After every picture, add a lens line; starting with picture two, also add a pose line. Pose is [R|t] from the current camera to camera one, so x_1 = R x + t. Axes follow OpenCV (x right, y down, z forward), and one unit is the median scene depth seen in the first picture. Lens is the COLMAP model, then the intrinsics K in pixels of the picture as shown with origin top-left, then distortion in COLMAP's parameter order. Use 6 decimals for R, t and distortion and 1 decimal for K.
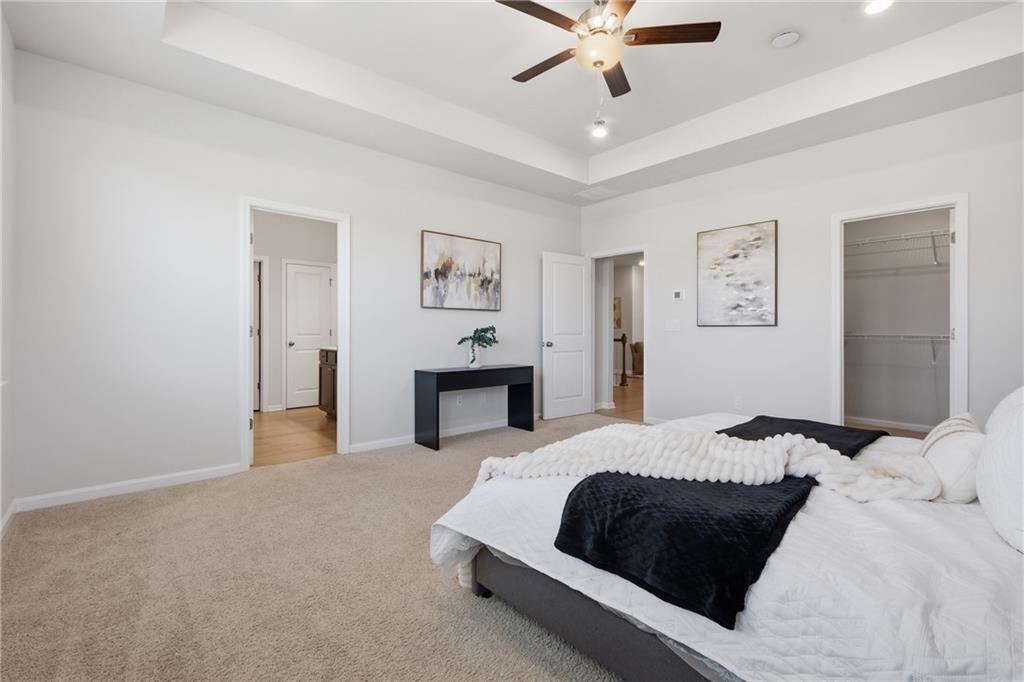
lens RADIAL K [[452.1, 0, 511.8], [0, 452.1, 338.1], [0, 0, 1]] dist [-0.001376, -0.000058]
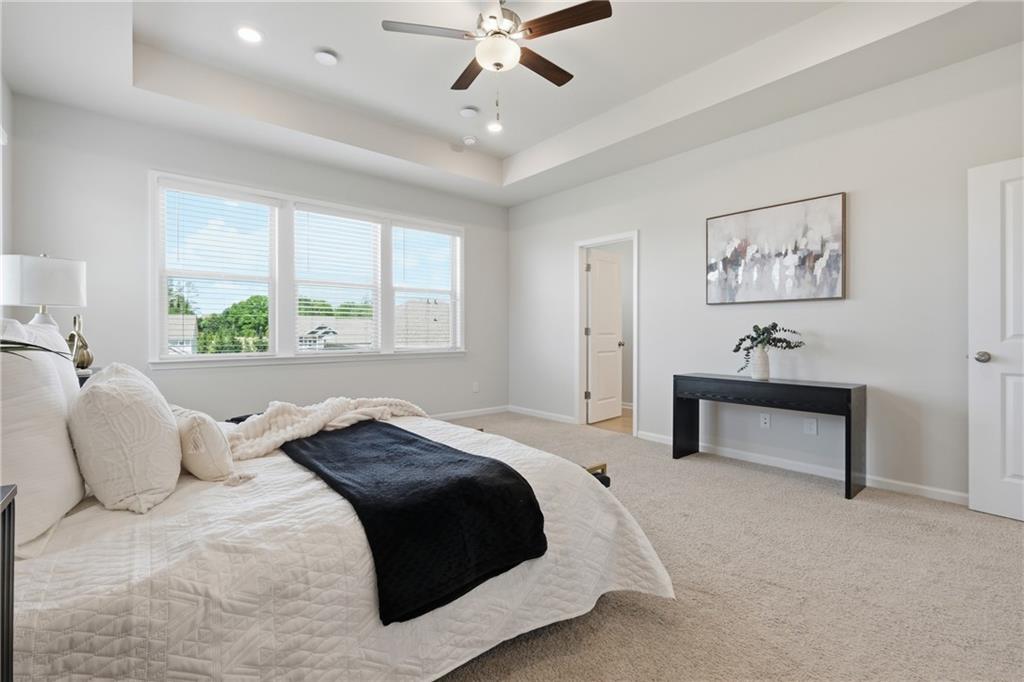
lens RADIAL K [[452.1, 0, 512.3], [0, 452.1, 333.9], [0, 0, 1]] dist [-0.001376, -0.000058]
pose [[-0.008045, 0.005178, -0.999954, 0.669121], [-0.011417, 0.999921, 0.005270, -0.008828], [0.999902, 0.011458, -0.007986, 0.585586]]
